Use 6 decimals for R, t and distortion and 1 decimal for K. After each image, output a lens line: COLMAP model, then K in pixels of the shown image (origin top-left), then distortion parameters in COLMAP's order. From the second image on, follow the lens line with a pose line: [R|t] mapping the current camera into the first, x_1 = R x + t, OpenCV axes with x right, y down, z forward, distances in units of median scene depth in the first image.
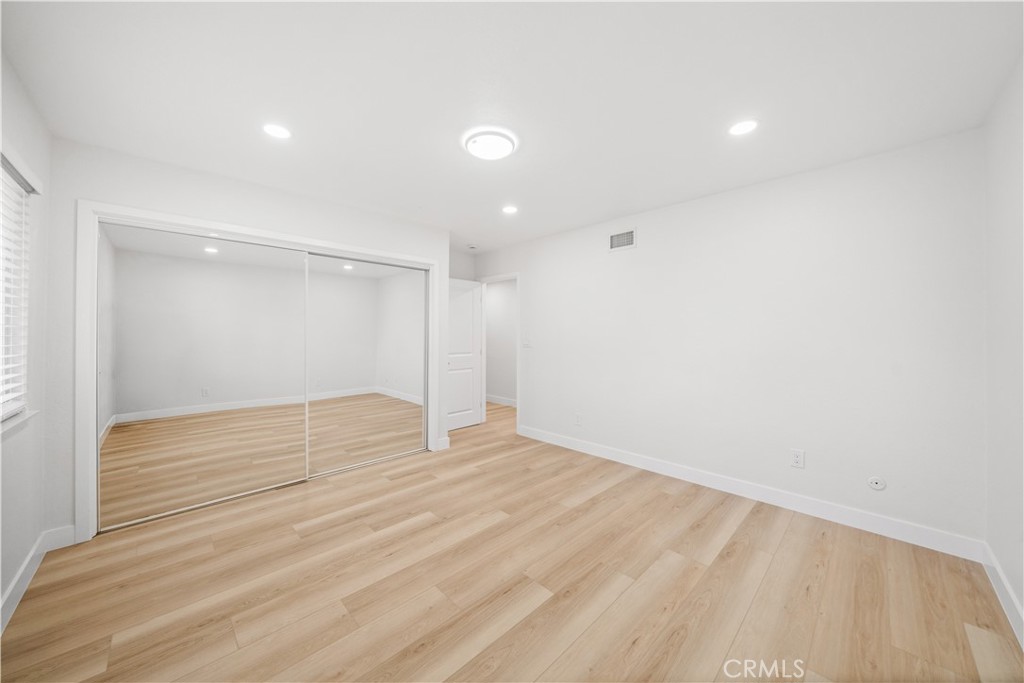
lens RADIAL K [[352.7, 0, 518.4], [0, 352.7, 335.4], [0, 0, 1]] dist [-0.005527, 0.000512]
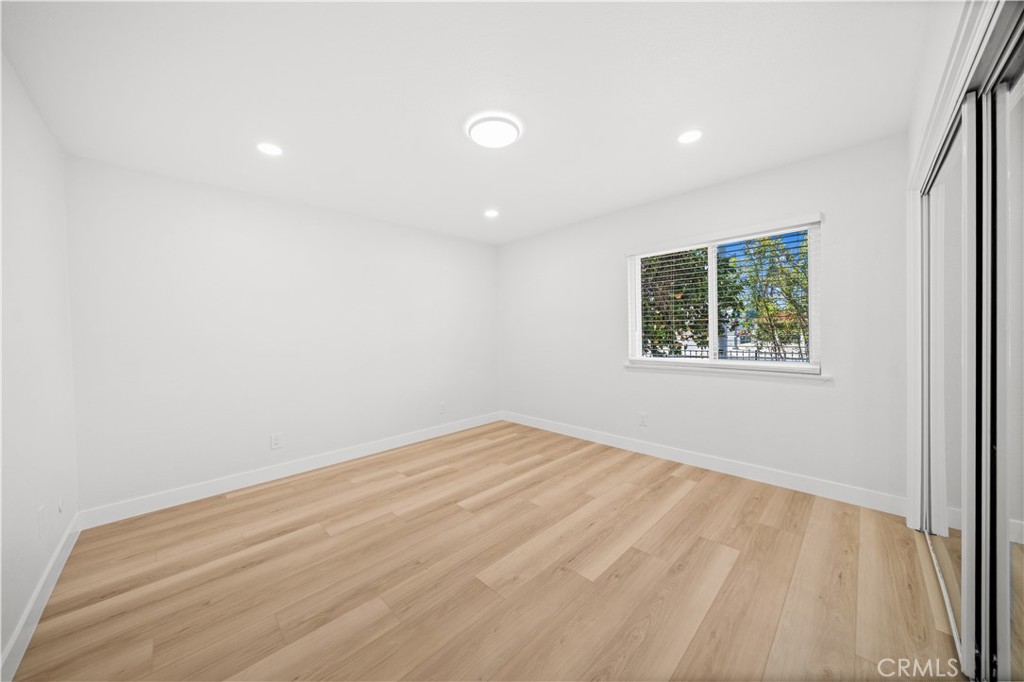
lens RADIAL K [[352.7, 0, 516.7], [0, 352.7, 336.9], [0, 0, 1]] dist [-0.005527, 0.000512]
pose [[-0.999857, 0.016370, 0.004257, -0.134270], [0.016446, 0.999693, 0.018510, 0.009767], [-0.003953, 0.018577, -0.999820, 1.941587]]
